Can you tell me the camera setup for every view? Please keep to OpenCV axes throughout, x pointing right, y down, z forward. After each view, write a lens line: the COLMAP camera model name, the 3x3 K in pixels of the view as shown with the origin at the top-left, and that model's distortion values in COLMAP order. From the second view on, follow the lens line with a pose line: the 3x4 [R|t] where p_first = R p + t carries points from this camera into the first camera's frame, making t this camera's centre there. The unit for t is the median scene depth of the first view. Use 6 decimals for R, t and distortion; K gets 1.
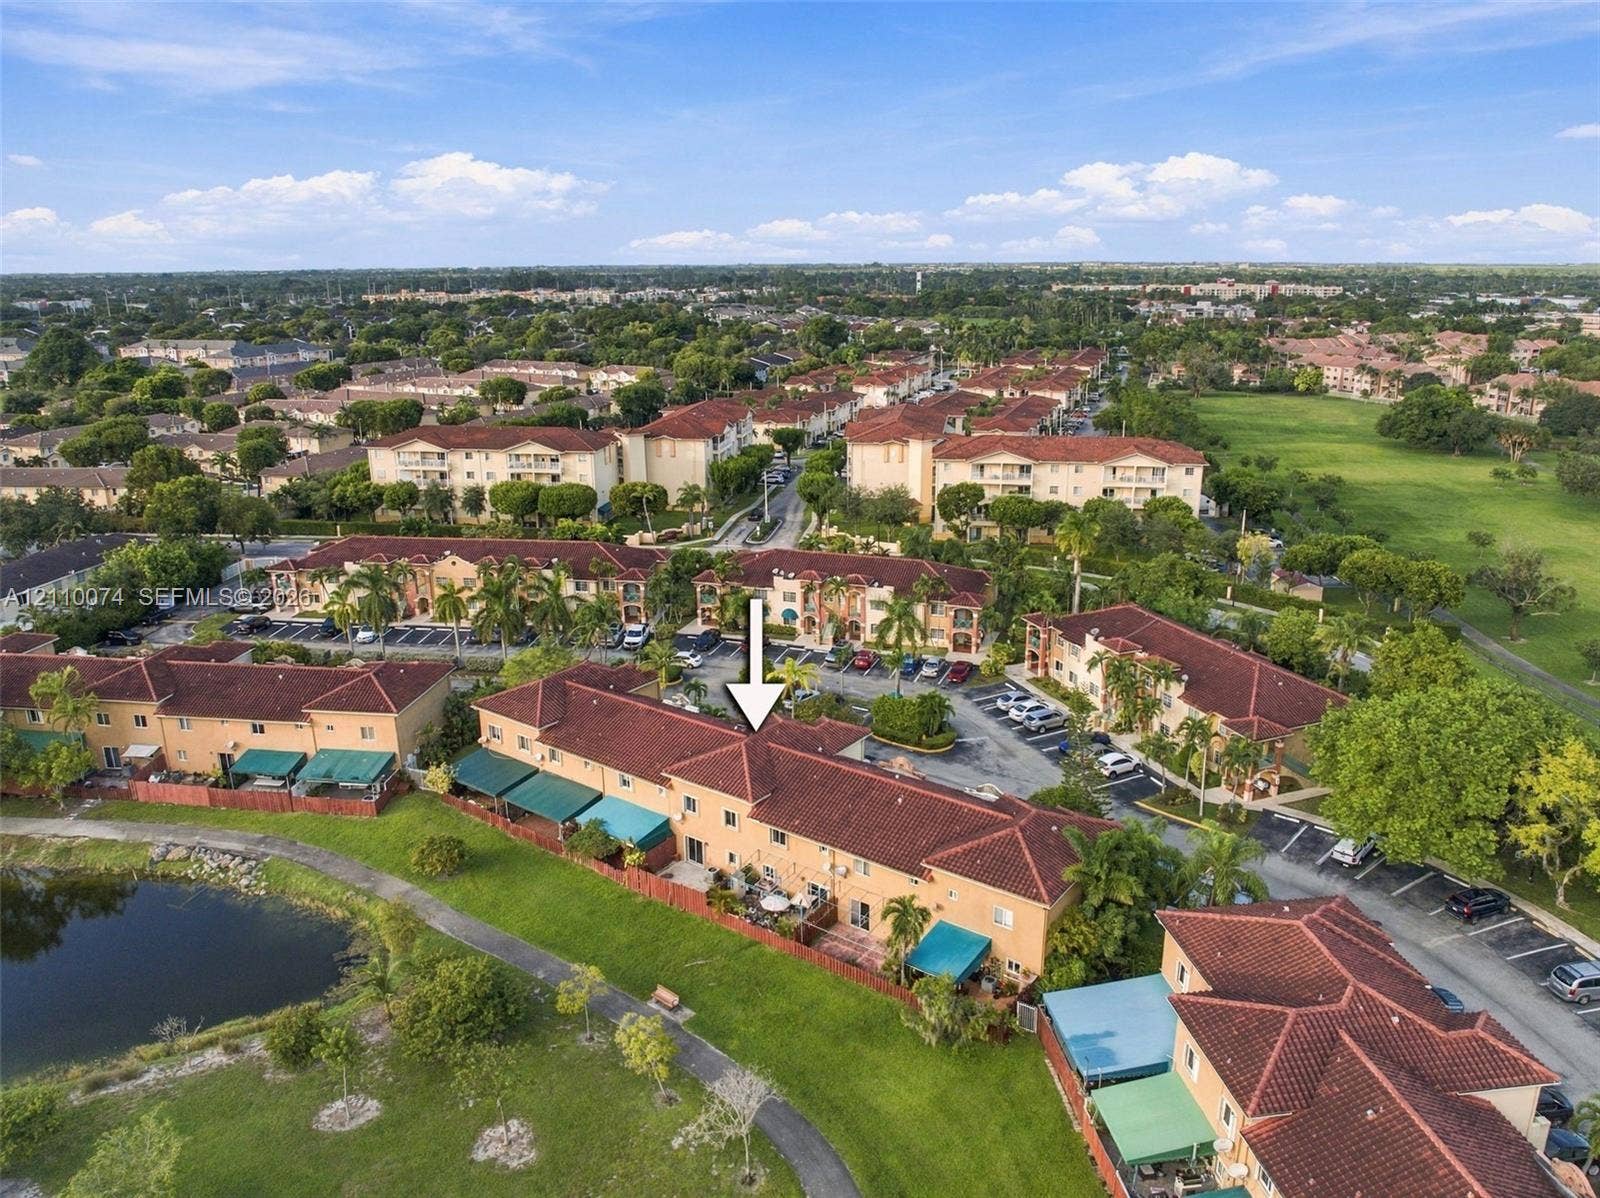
lens RADIAL K [[1117.8, 0, 807.3], [0, 1117.8, 592.7], [0, 0, 1]] dist [-0.036324, -0.002047]
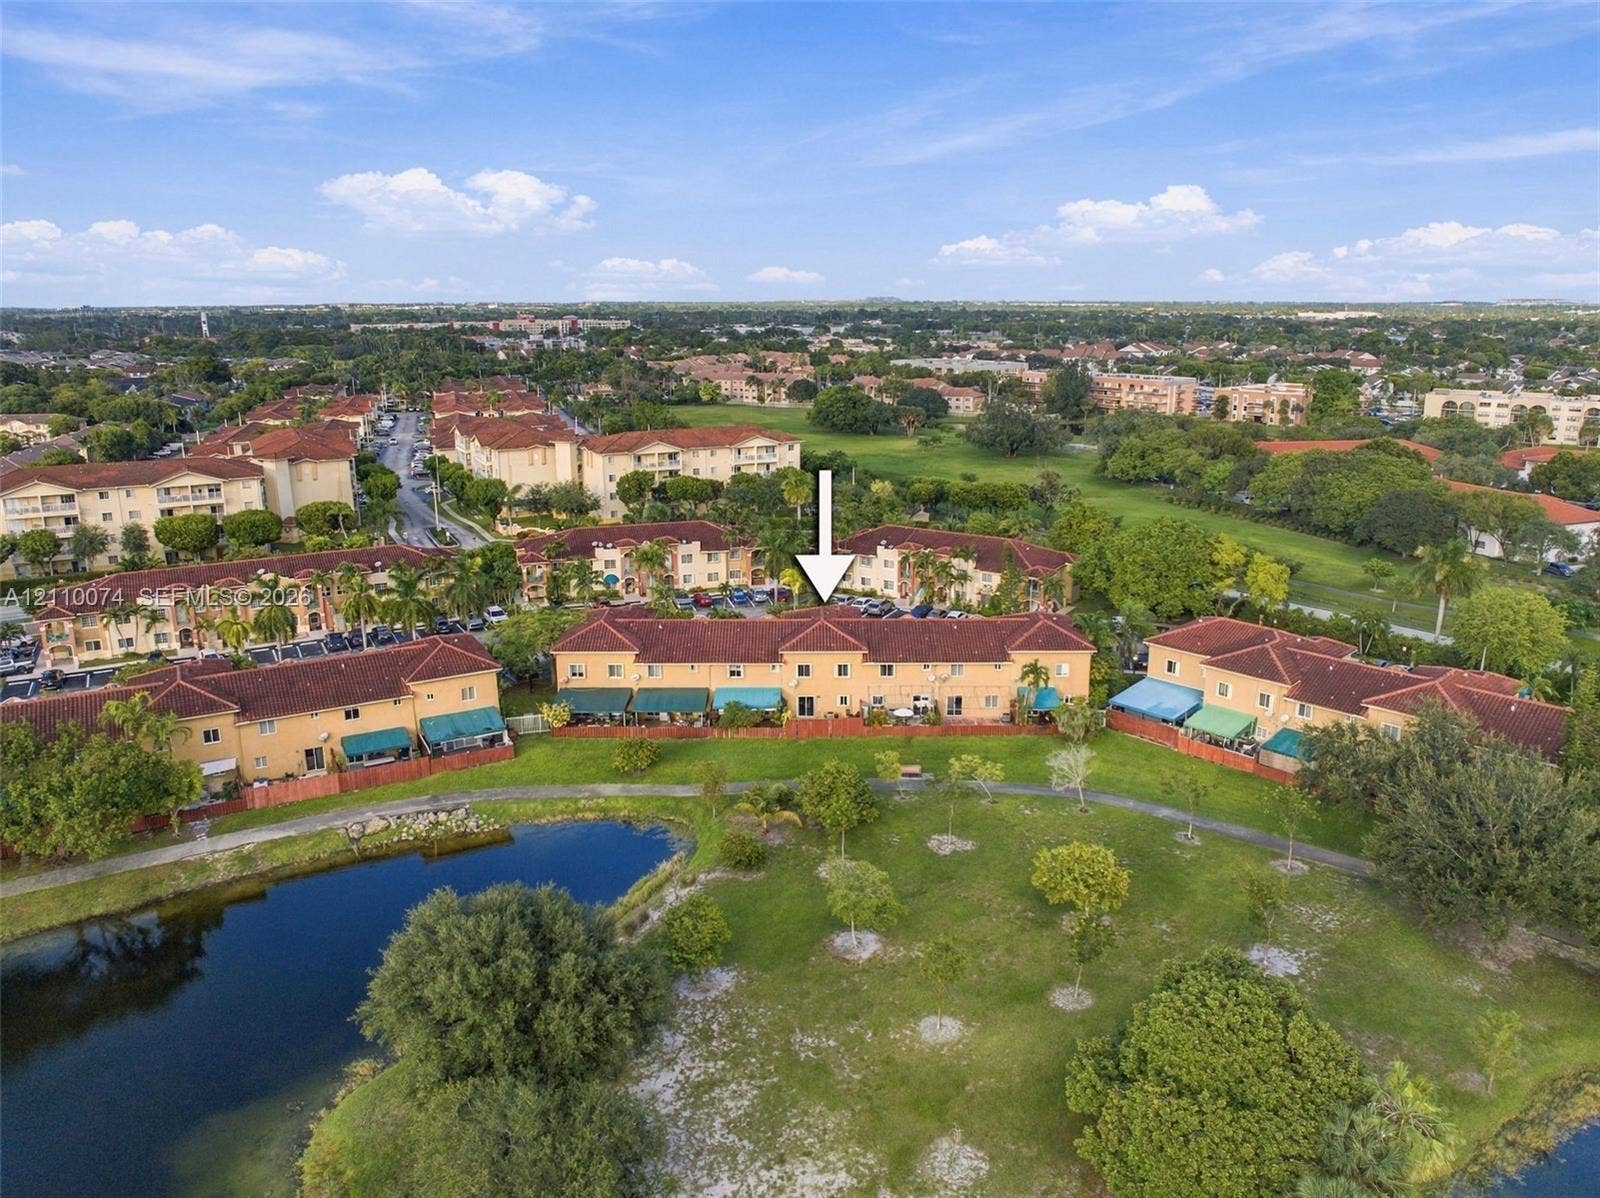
lens RADIAL K [[1117.8, 0, 807.3], [0, 1117.8, 592.7], [0, 0, 1]] dist [-0.036324, -0.002047]
pose [[0.802358, -0.146258, 0.578645, -0.747835], [0.166383, 0.985888, 0.018483, 0.064870], [-0.573183, 0.081447, 0.815370, -0.084065]]
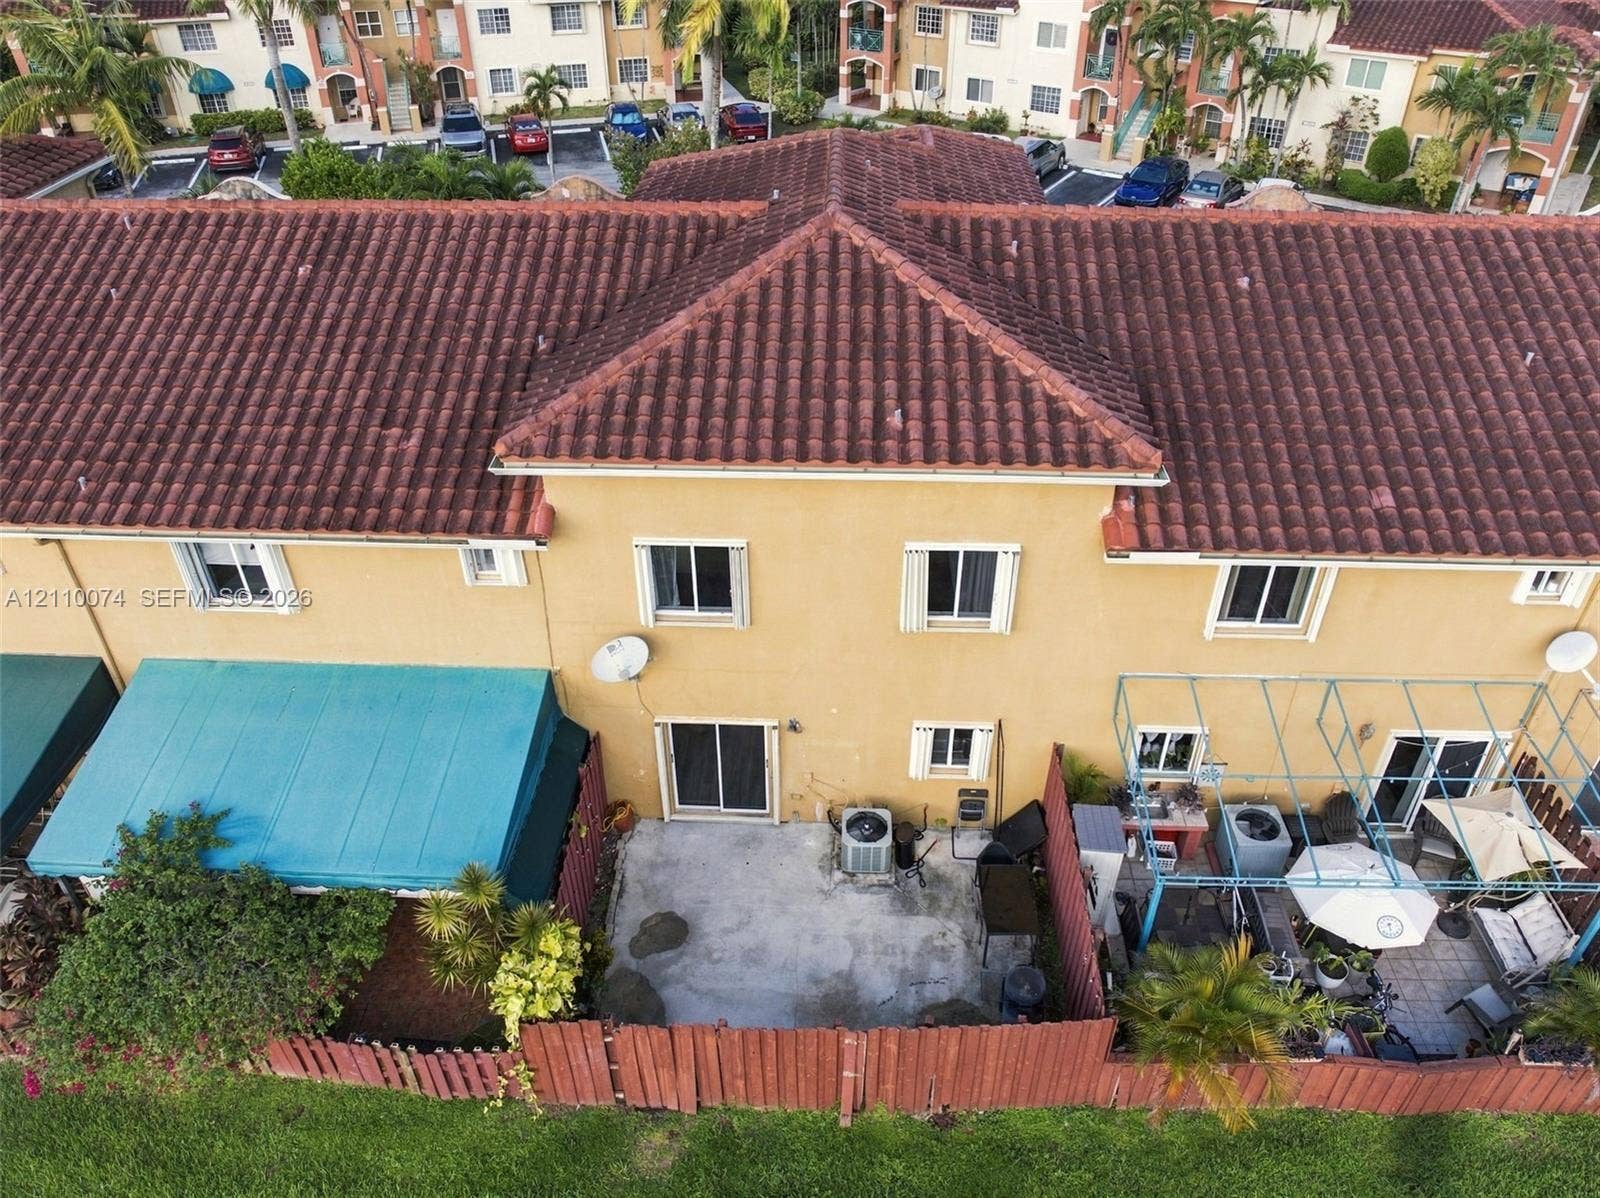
lens RADIAL K [[1117.8, 0, 807.3], [0, 1117.8, 592.7], [0, 0, 1]] dist [-0.036324, -0.002047]
pose [[0.826127, -0.326226, 0.459446, -0.154507], [0.156786, 0.916247, 0.368658, 0.107578], [-0.541232, -0.232524, 0.808084, 0.724747]]
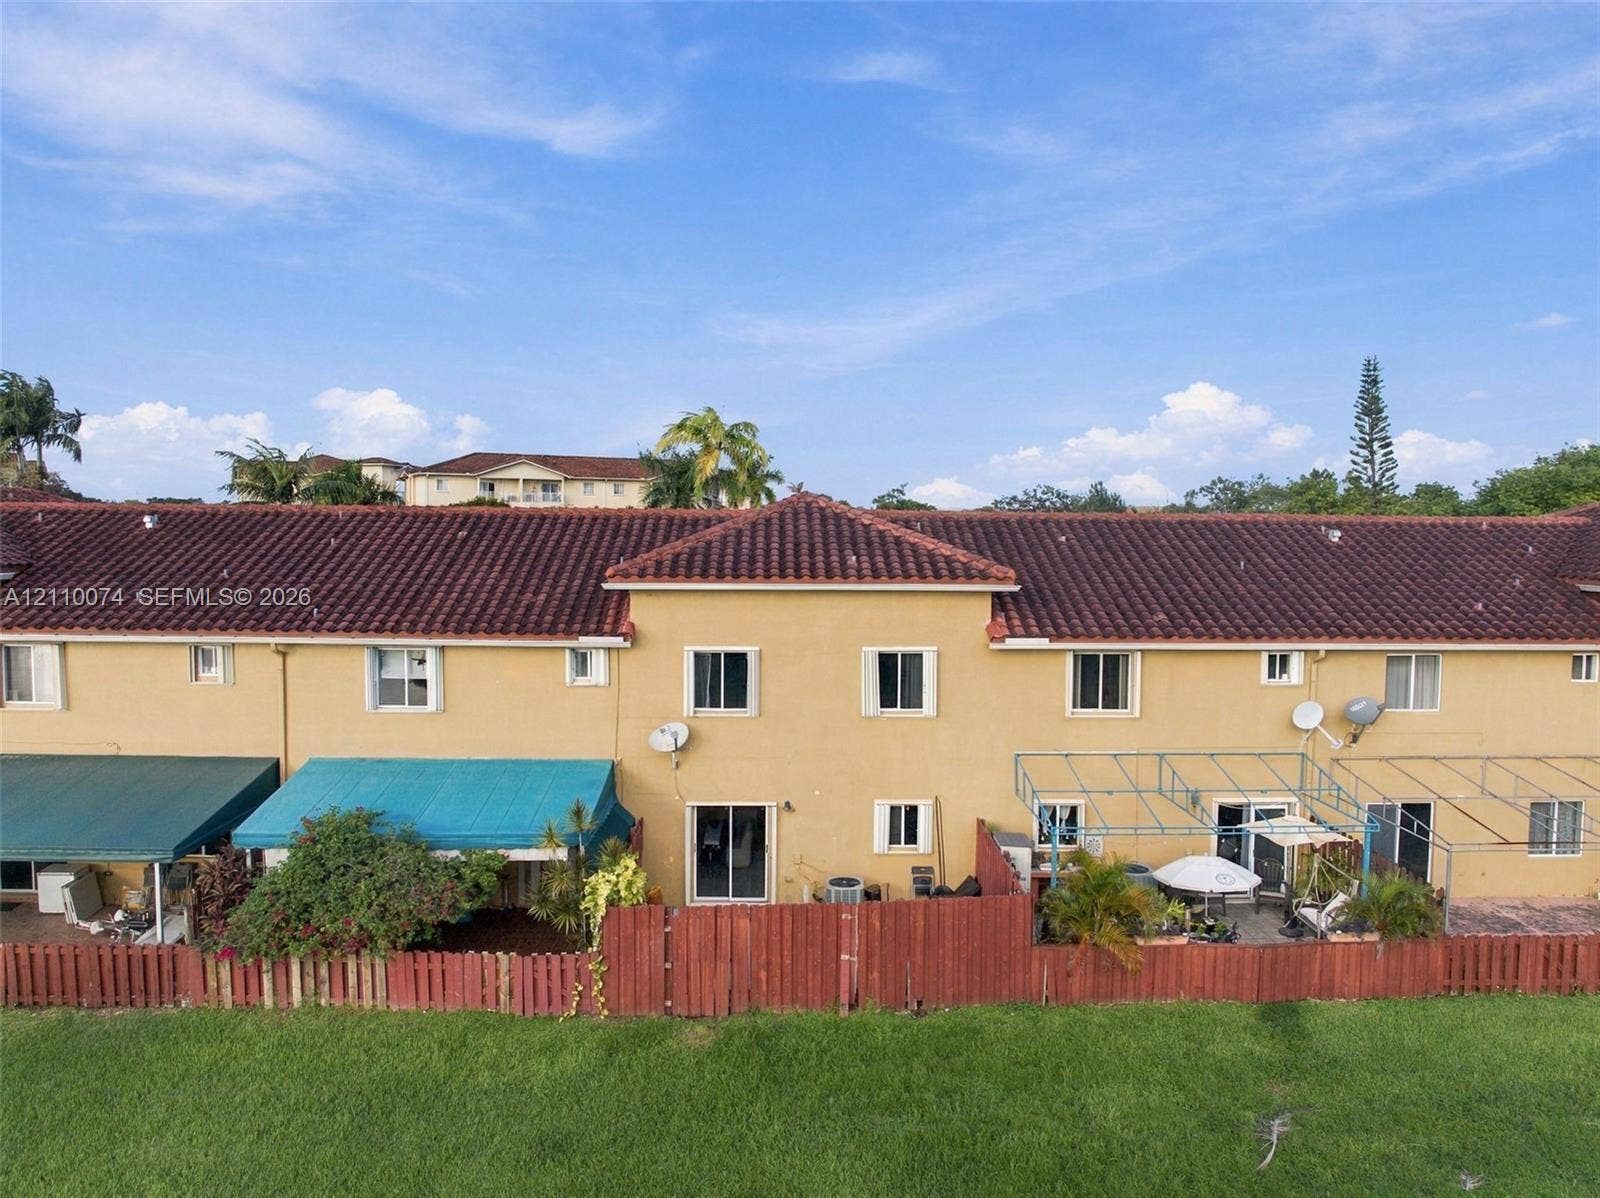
lens RADIAL K [[1117.8, 0, 807.3], [0, 1117.8, 592.7], [0, 0, 1]] dist [-0.036324, -0.002047]
pose [[0.786412, -0.028517, 0.617044, -0.230314], [0.163779, 0.972807, -0.163776, 0.190891], [-0.595594, 0.229854, 0.769698, 0.661315]]
